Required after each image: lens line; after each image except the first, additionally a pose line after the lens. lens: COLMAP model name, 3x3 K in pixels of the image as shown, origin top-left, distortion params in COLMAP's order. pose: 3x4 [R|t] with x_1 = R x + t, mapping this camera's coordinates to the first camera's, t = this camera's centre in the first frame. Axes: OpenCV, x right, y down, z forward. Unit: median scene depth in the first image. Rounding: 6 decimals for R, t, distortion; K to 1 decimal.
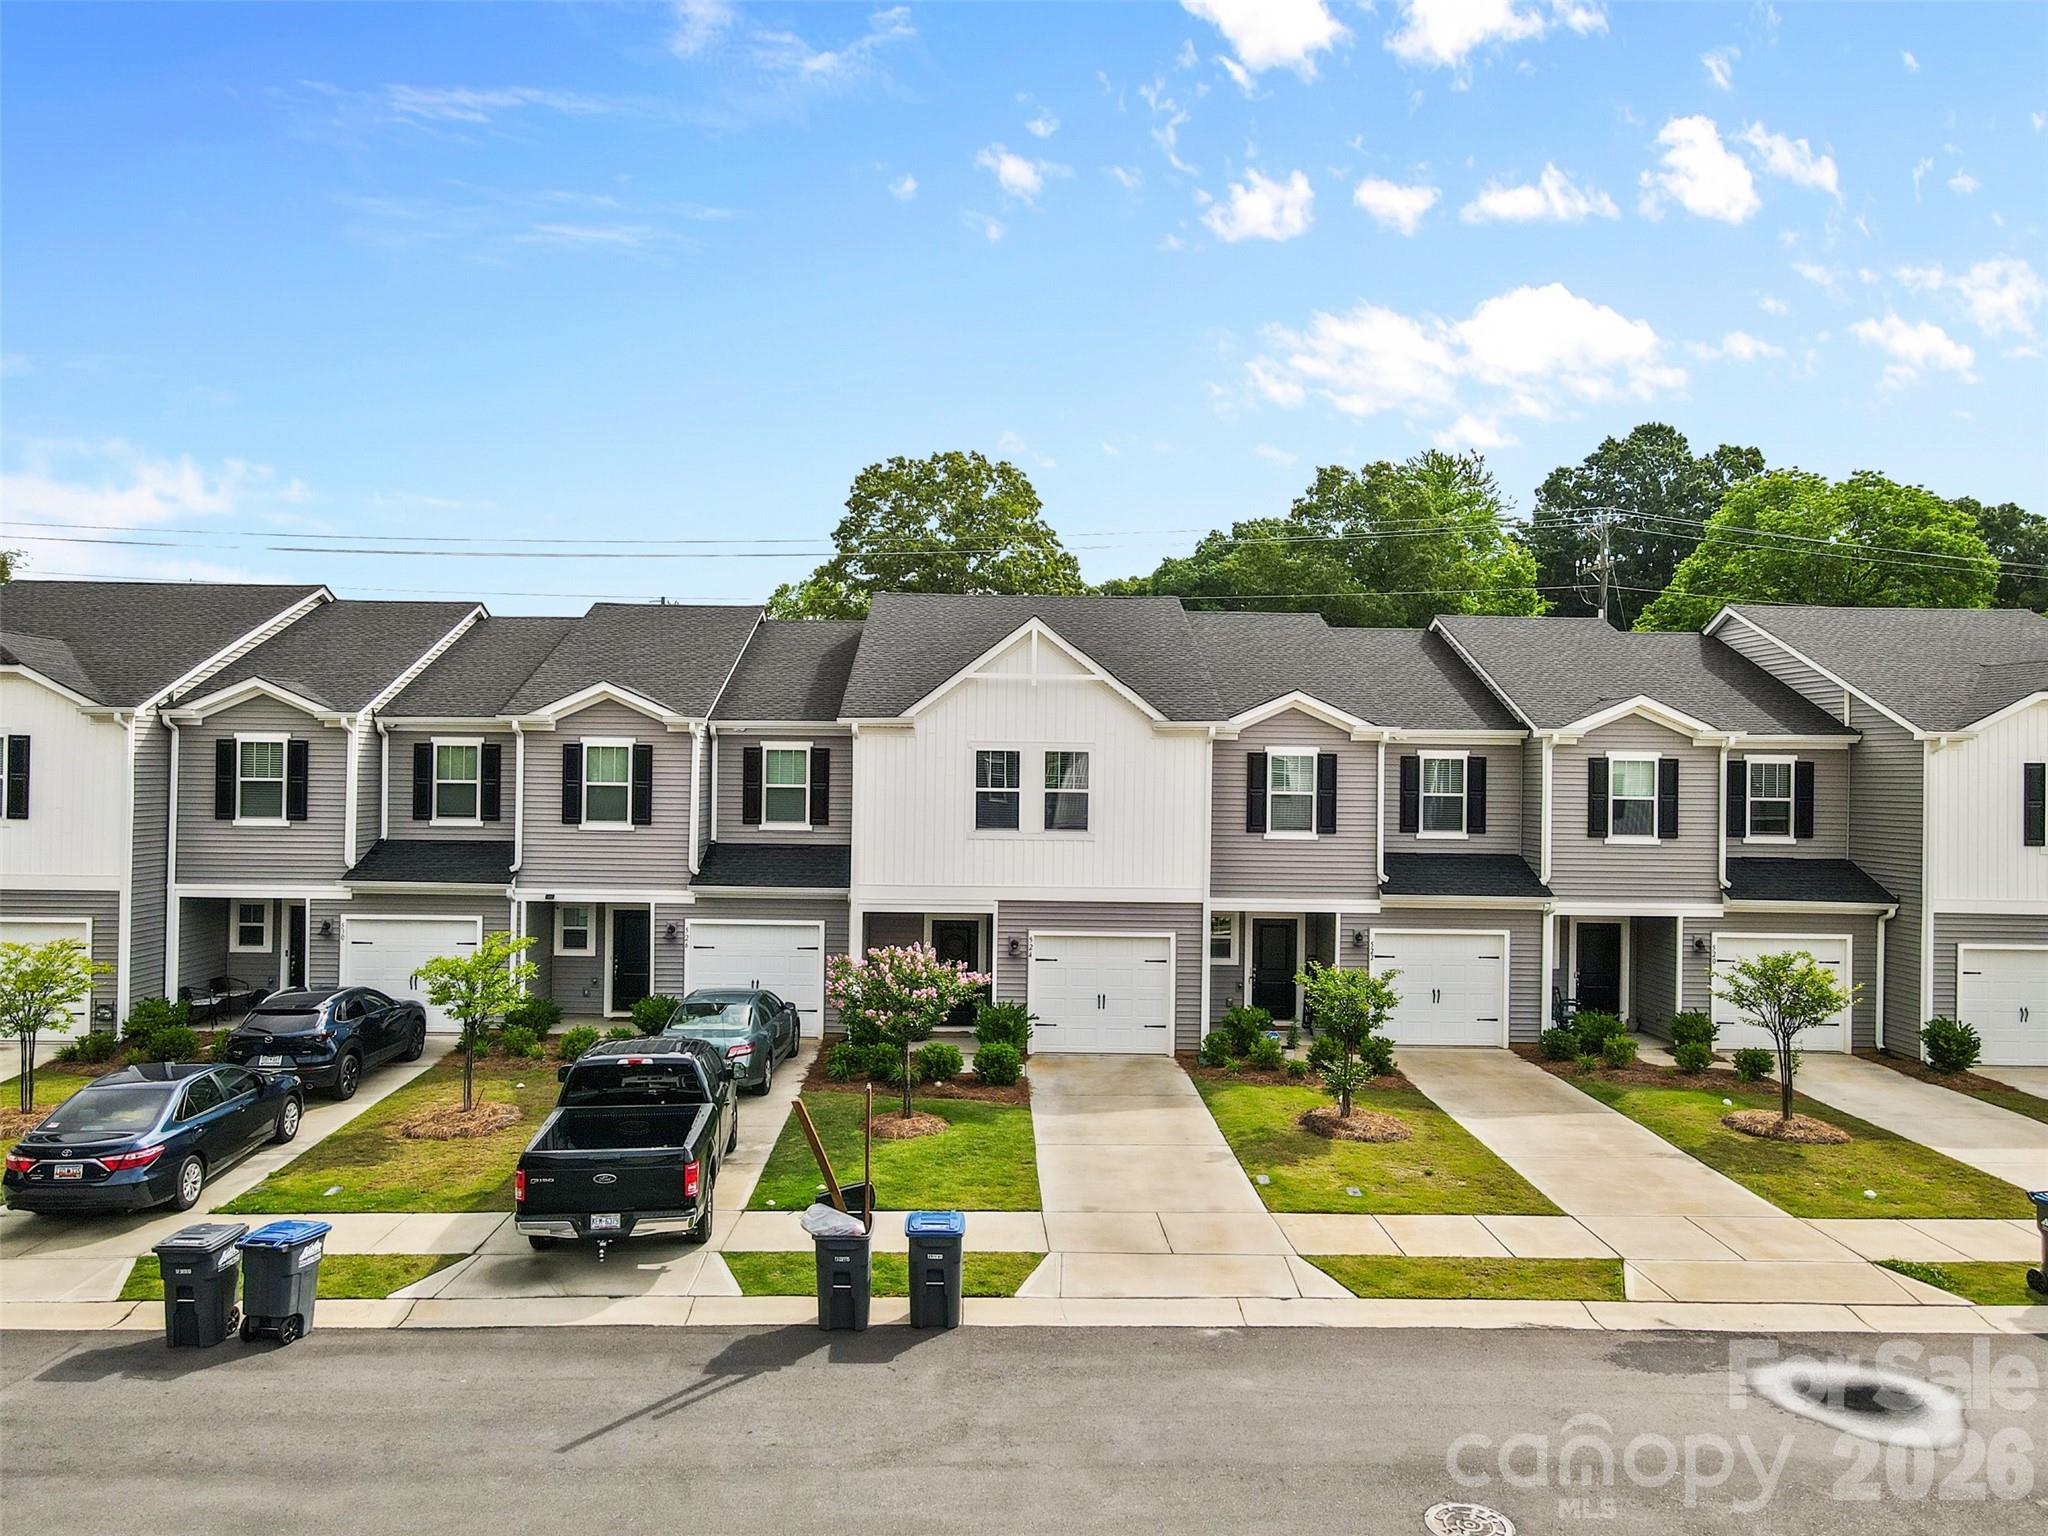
lens RADIAL K [[1615.7, 0, 981.9], [0, 1615.7, 770.4], [0, 0, 1]] dist [0.000924, -0.003194]
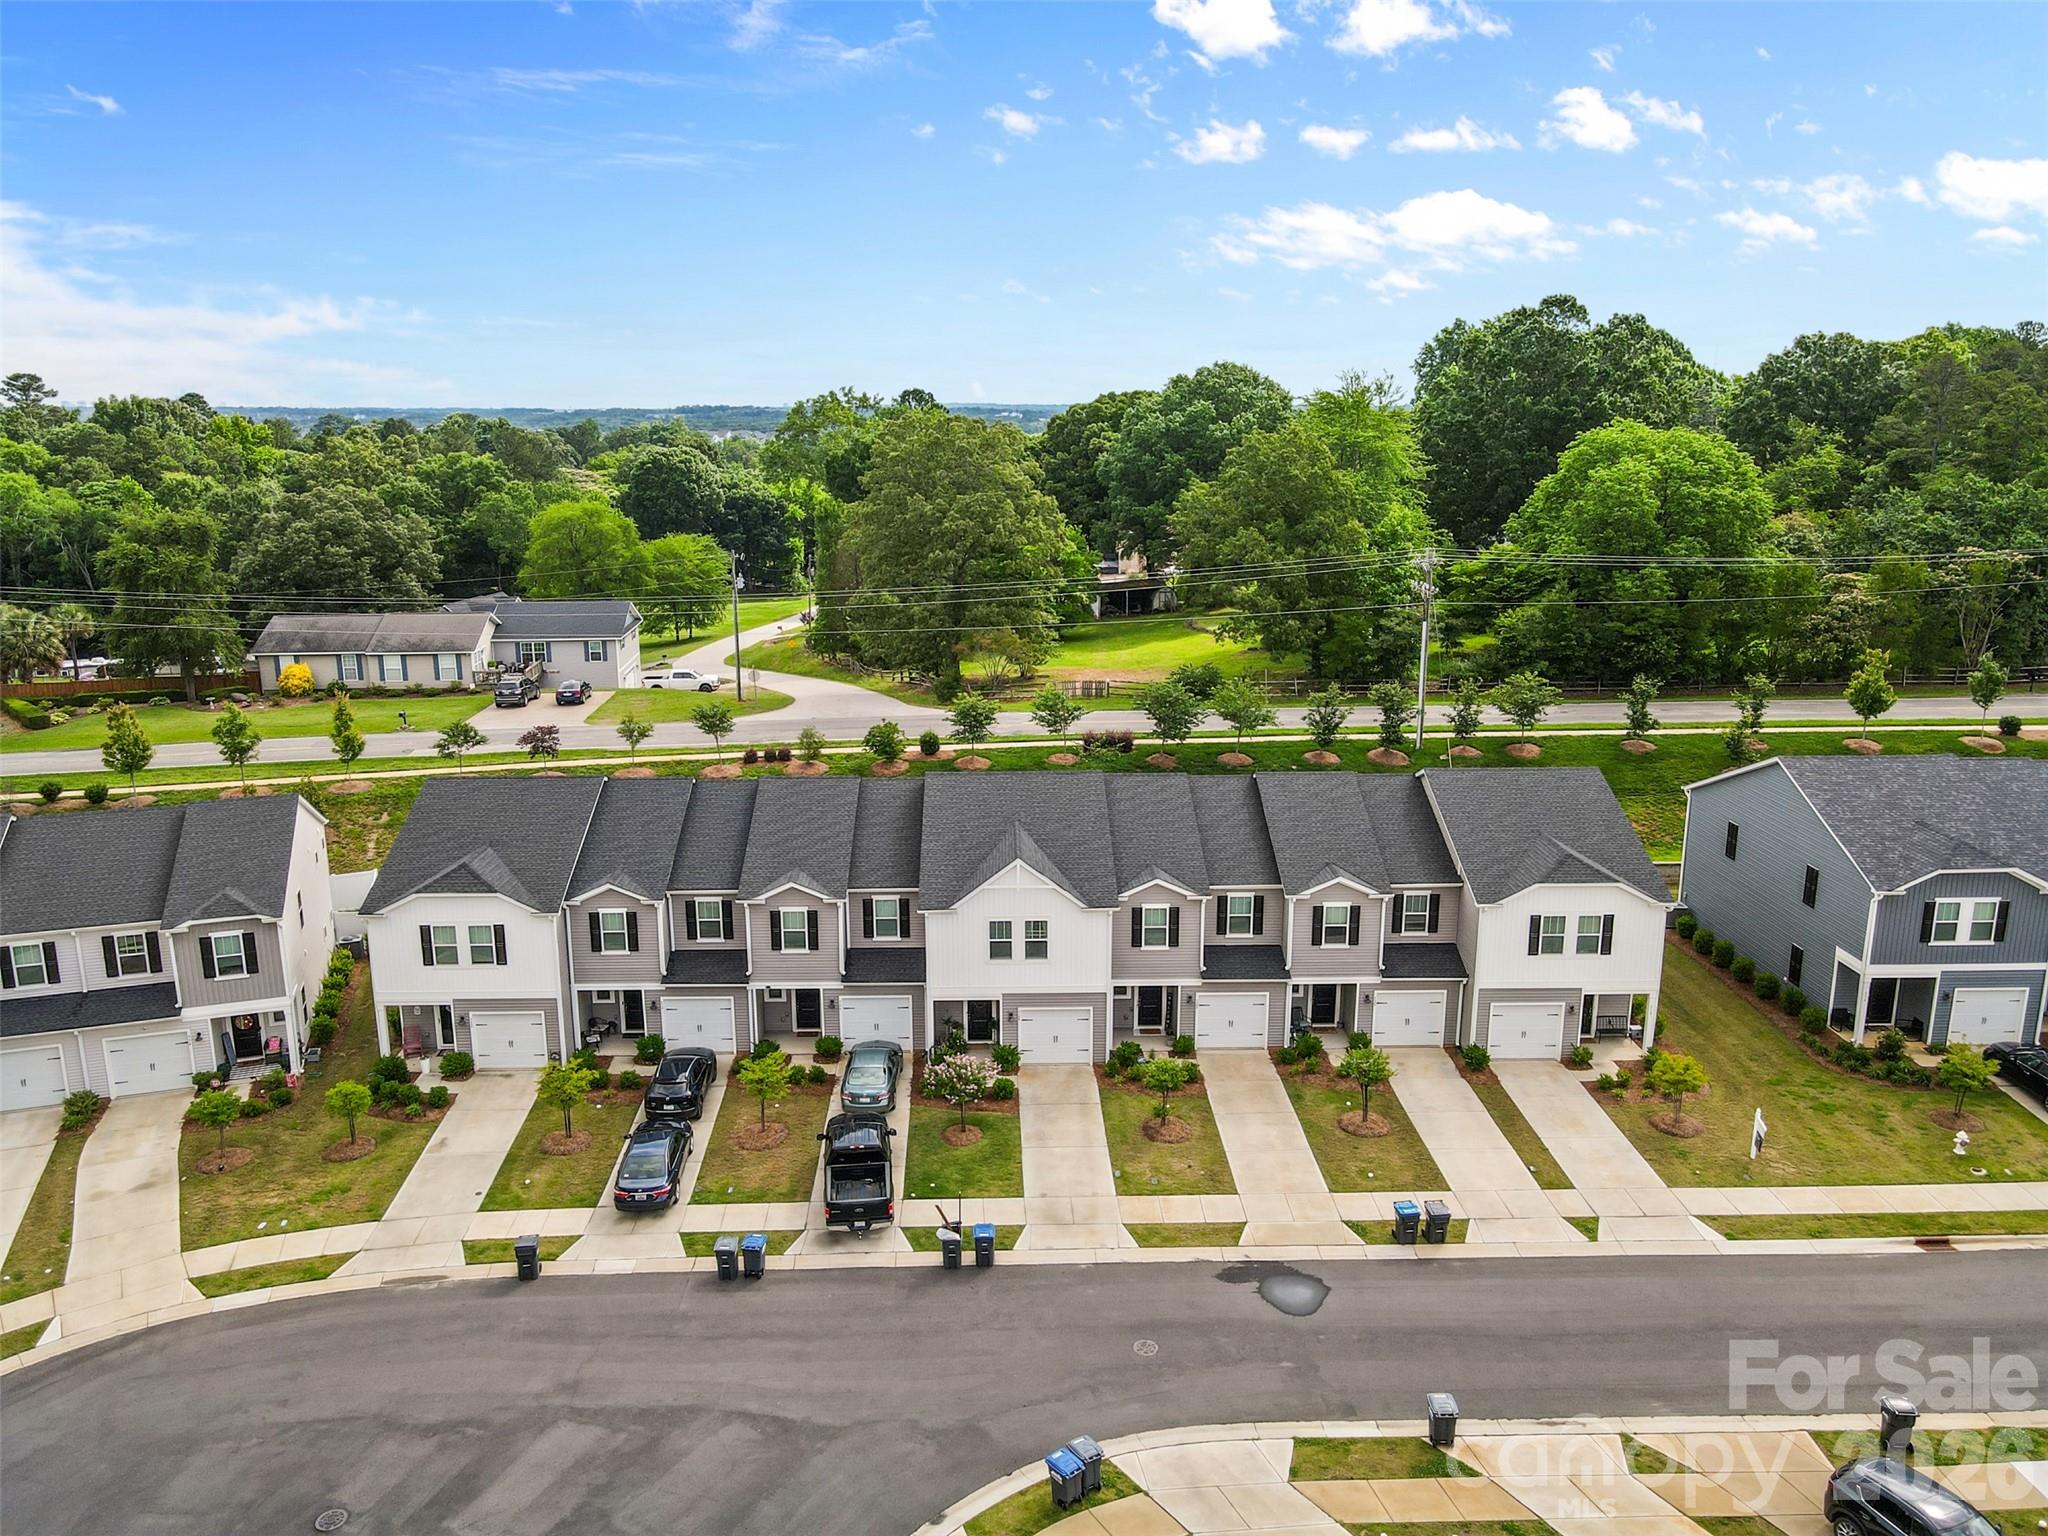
lens RADIAL K [[1615.7, 0, 981.9], [0, 1615.7, 770.4], [0, 0, 1]] dist [0.000924, -0.003194]
pose [[0.999990, -0.002385, -0.003796, -0.001733], [0.003589, 0.933284, 0.359122, -0.353959], [0.002687, -0.359132, 0.933283, -0.293187]]
